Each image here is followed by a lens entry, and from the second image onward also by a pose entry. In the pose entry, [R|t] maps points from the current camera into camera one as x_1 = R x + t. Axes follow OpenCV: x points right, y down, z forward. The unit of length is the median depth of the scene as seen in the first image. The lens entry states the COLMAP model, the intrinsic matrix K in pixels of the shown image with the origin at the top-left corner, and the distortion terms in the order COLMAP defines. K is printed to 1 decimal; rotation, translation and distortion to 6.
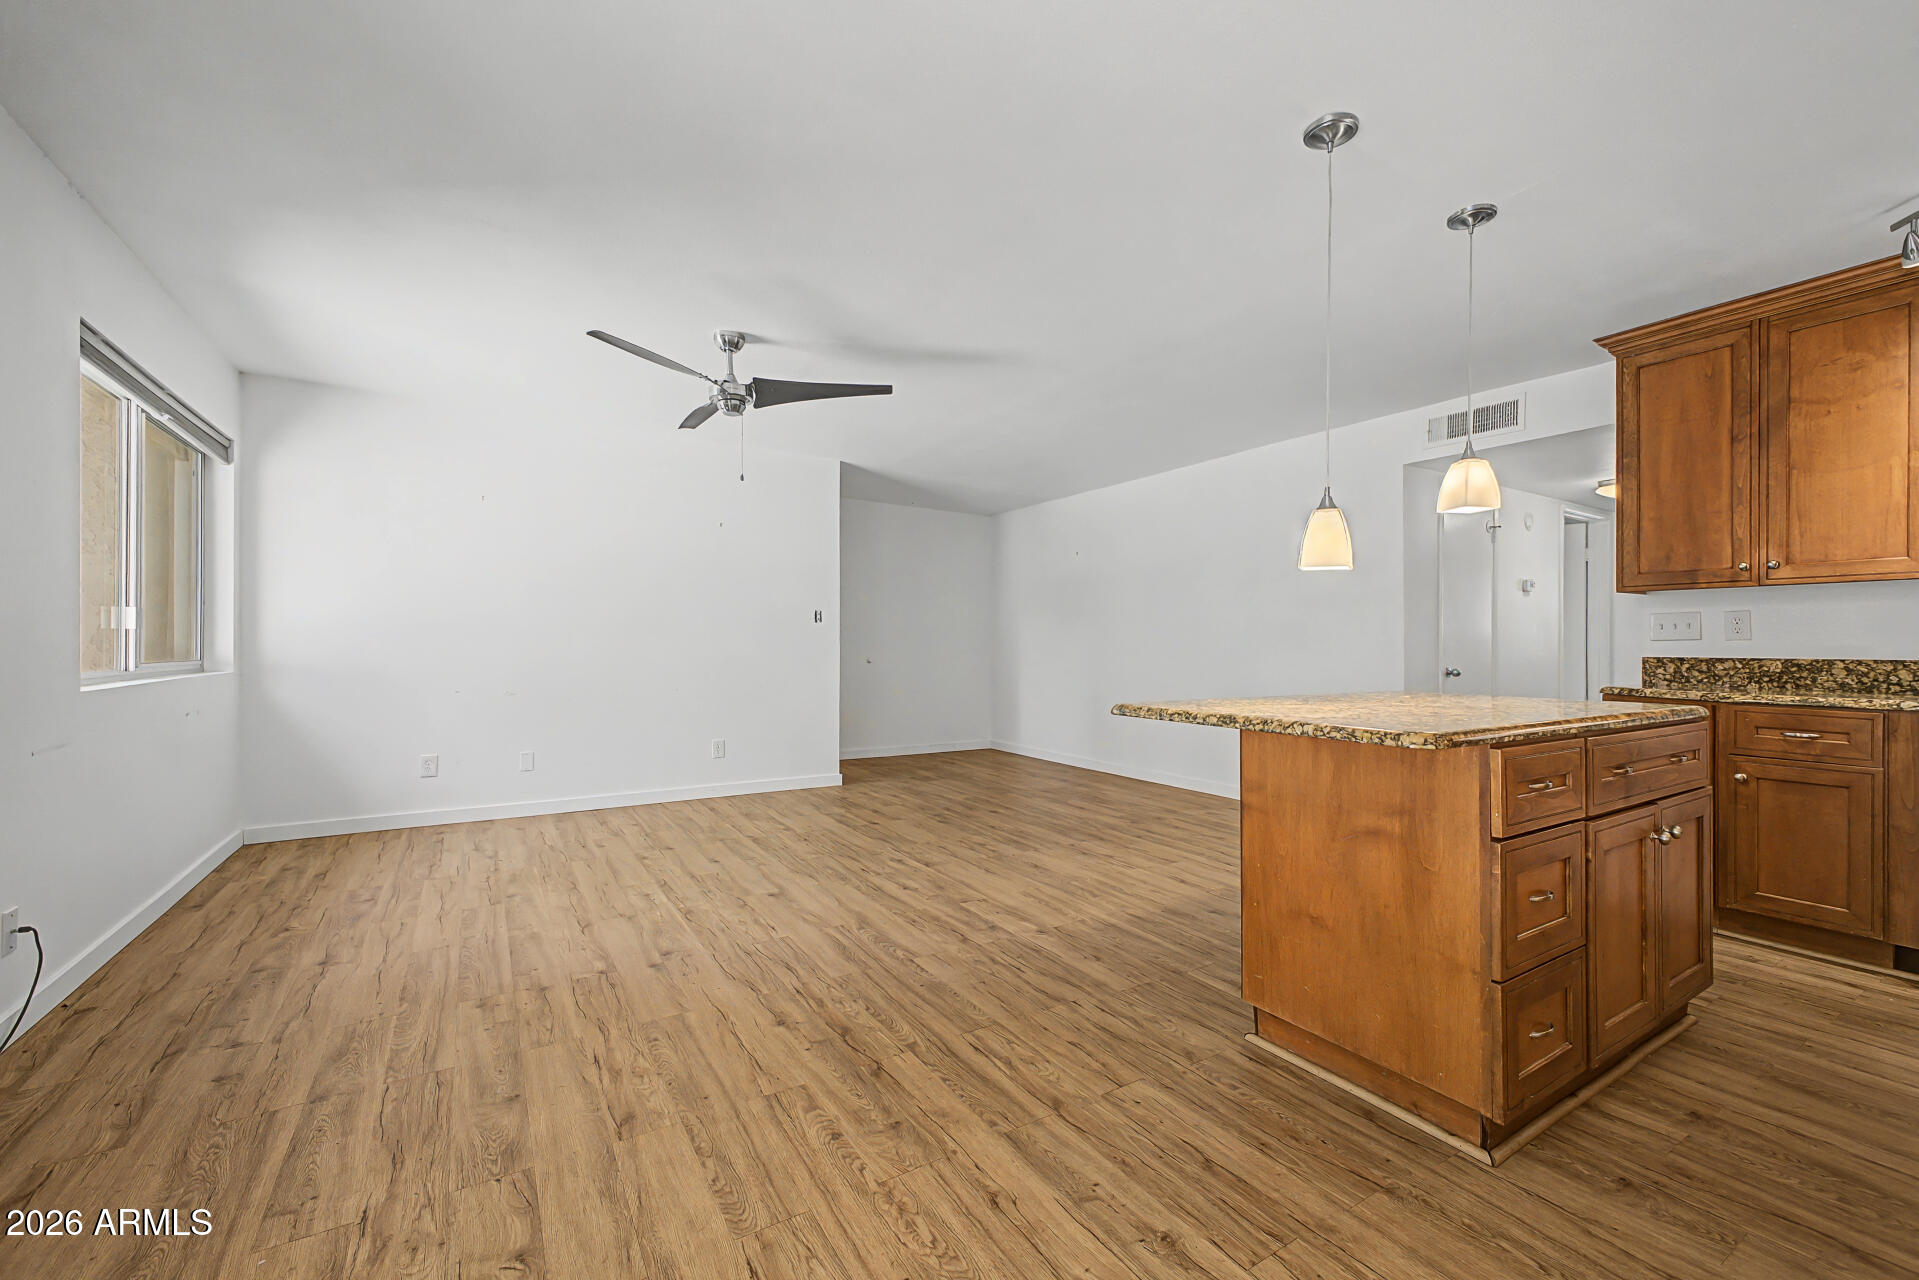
lens RADIAL K [[775.4, 0, 957.5], [0, 775.4, 644.0], [0, 0, 1]] dist [0.019477, -0.005728]
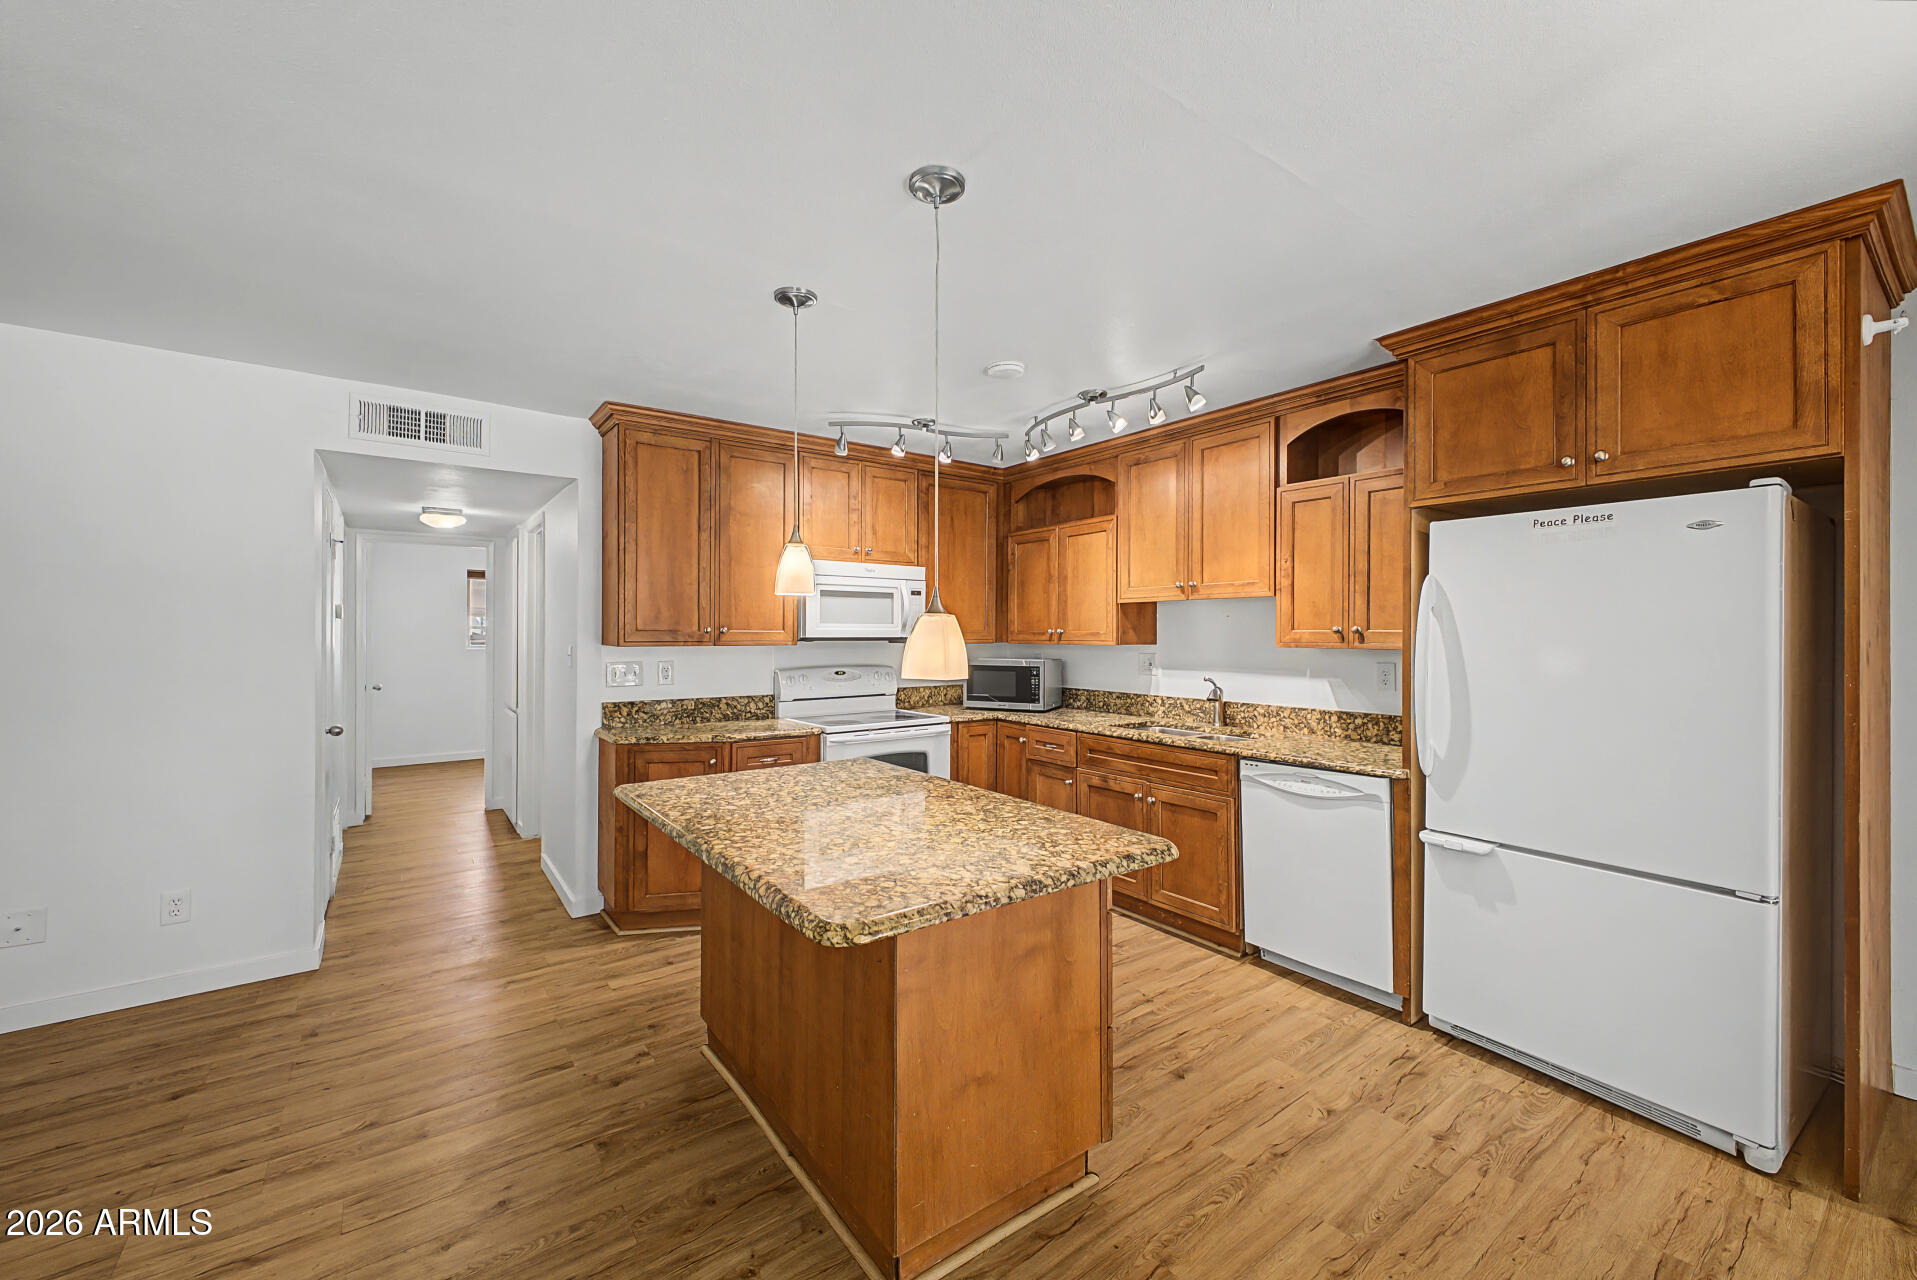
lens RADIAL K [[762.0, 0, 958.5], [0, 762.0, 640.0], [0, 0, 1]] dist [0.034151, -0.012448]
pose [[-0.083532, -0.014218, 0.996404, -0.256852], [-0.005772, 0.999888, 0.013784, -0.101253], [-0.996488, -0.004600, -0.083604, 0.691066]]
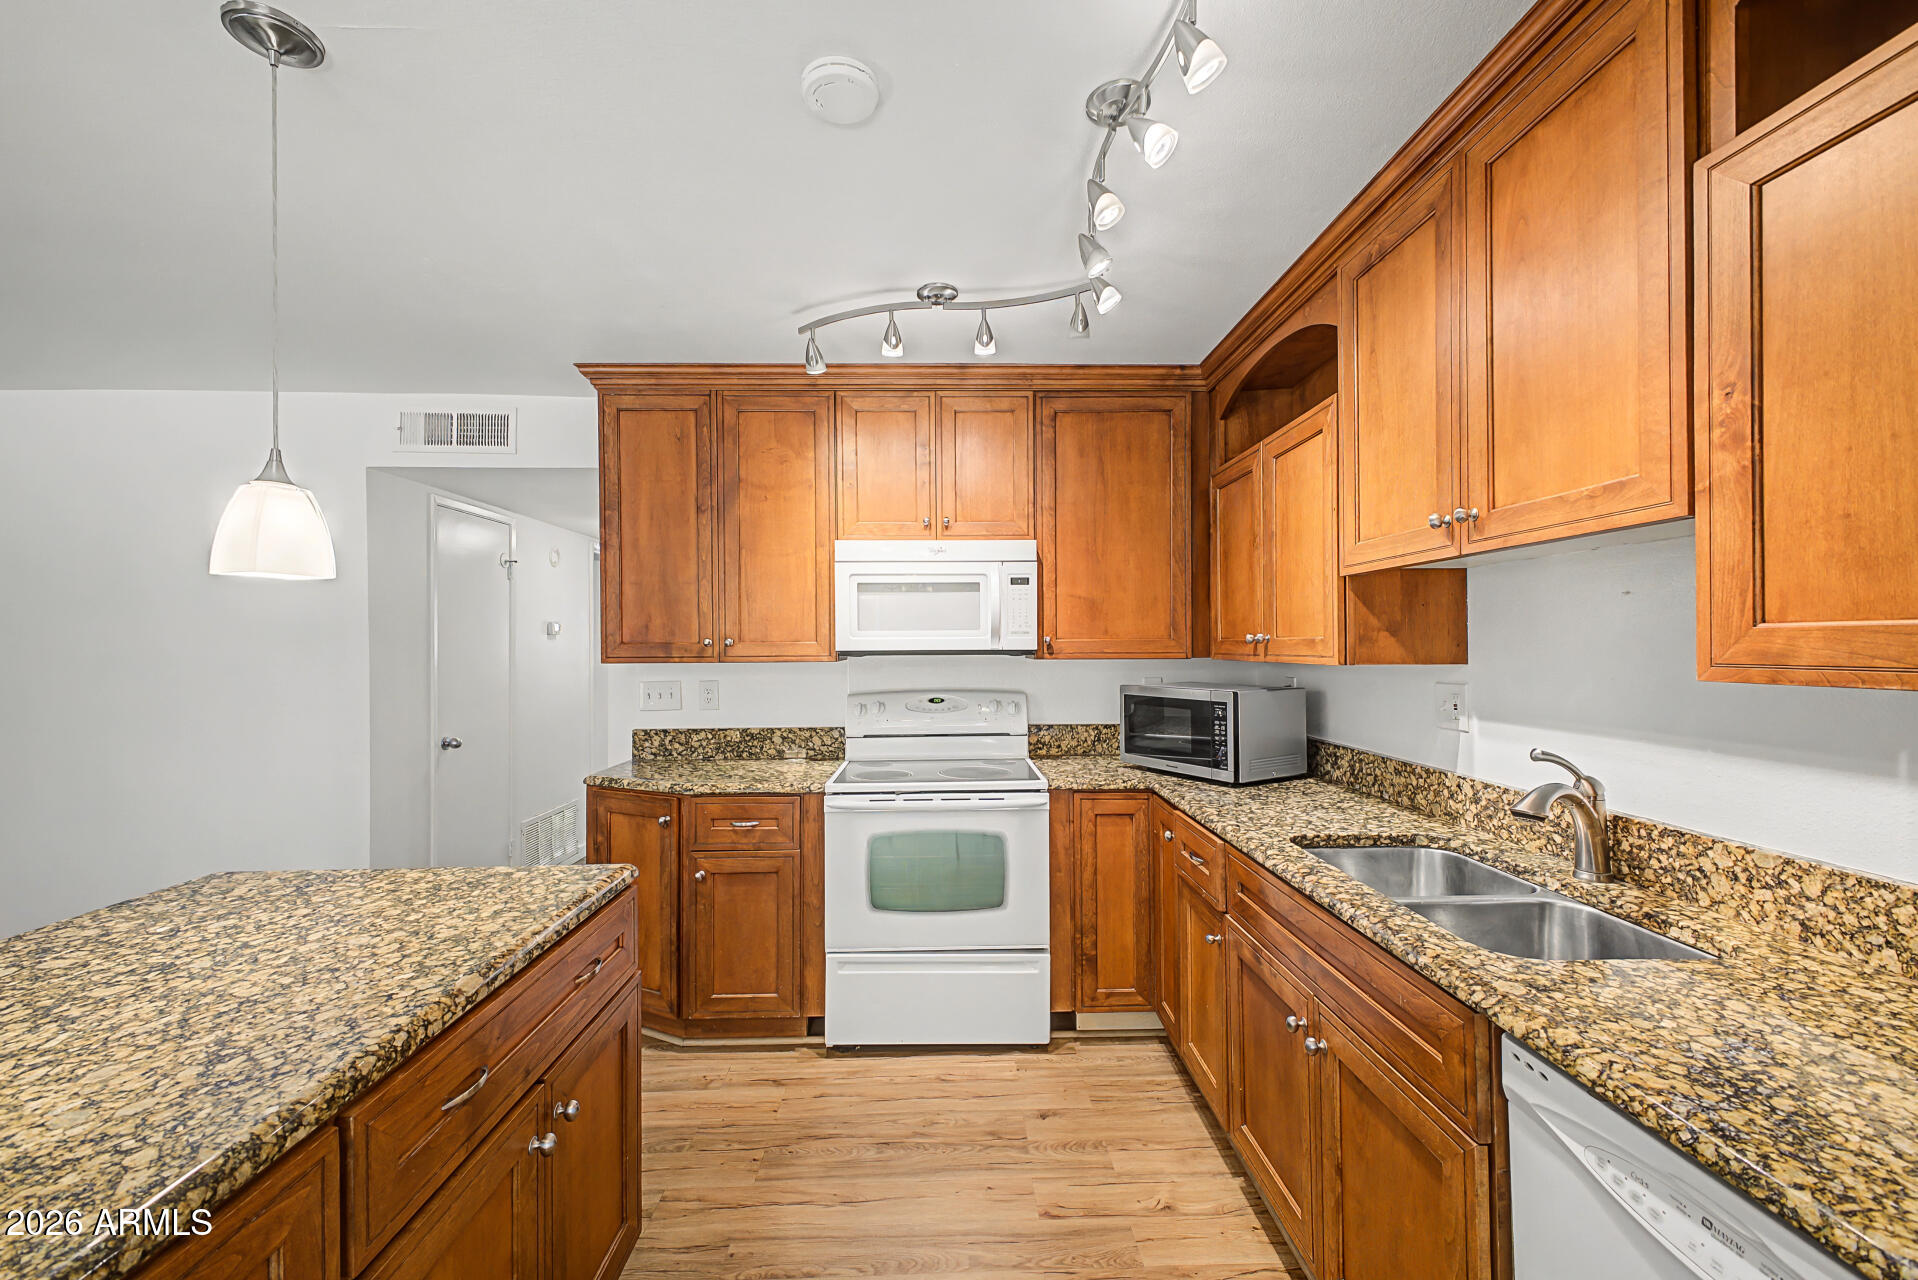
lens RADIAL K [[762.4, 0, 959.0], [0, 762.4, 640.0], [0, 0, 1]] dist [0.034151, -0.012448]
pose [[0.503970, -0.002734, 0.863717, 0.337729], [0.005991, 0.999982, -0.000331, -0.097952], [-0.863700, 0.005342, 0.503977, 0.254149]]
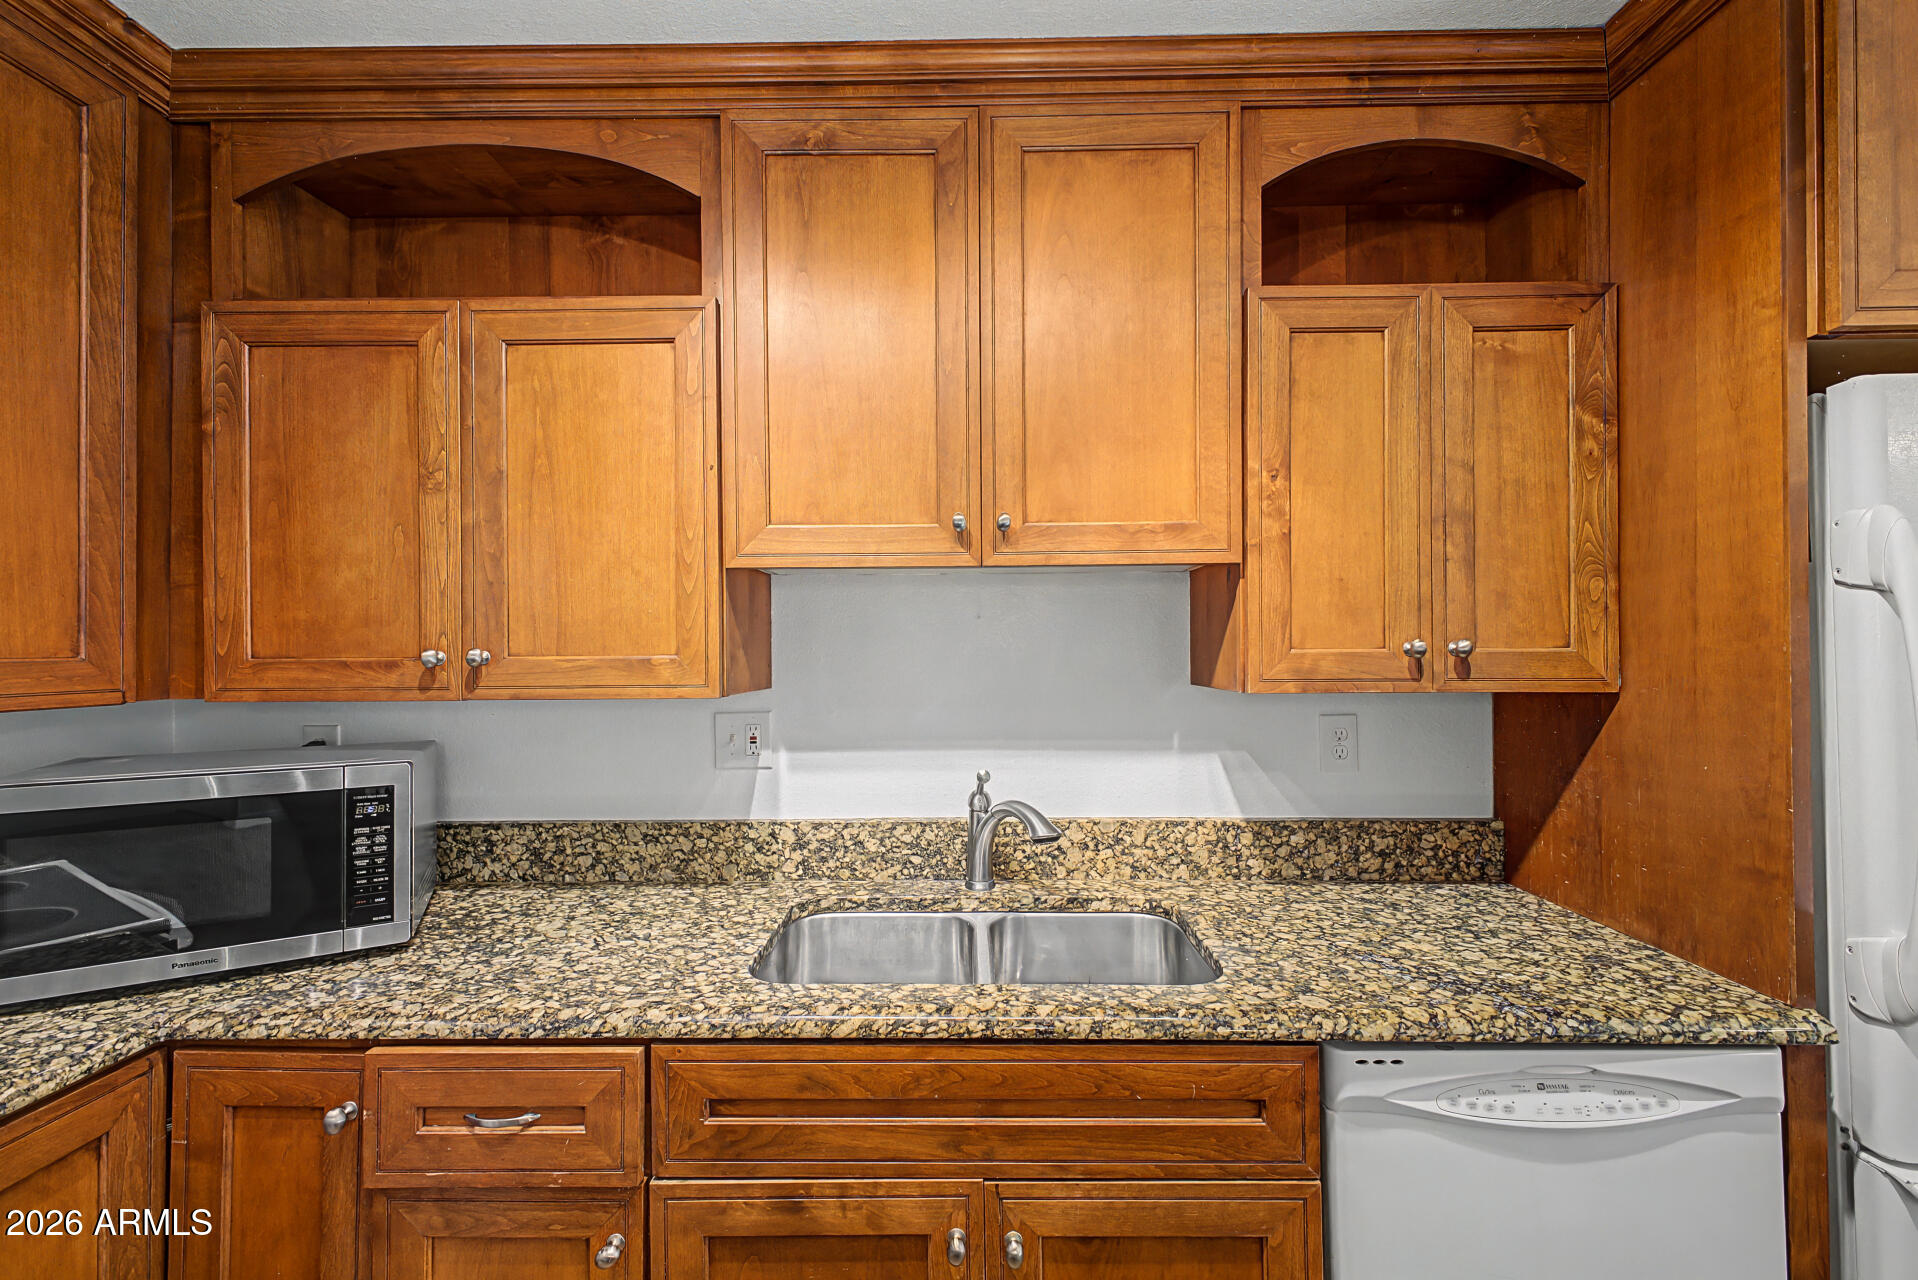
lens RADIAL K [[775.0, 0, 957.0], [0, 775.0, 644.0], [0, 0, 1]] dist [0.019477, -0.005728]
pose [[-0.841582, 0.003169, 0.540120, 0.698951], [0.000234, 0.999985, -0.005502, -0.103475], [-0.540129, -0.004504, -0.841570, 0.602047]]
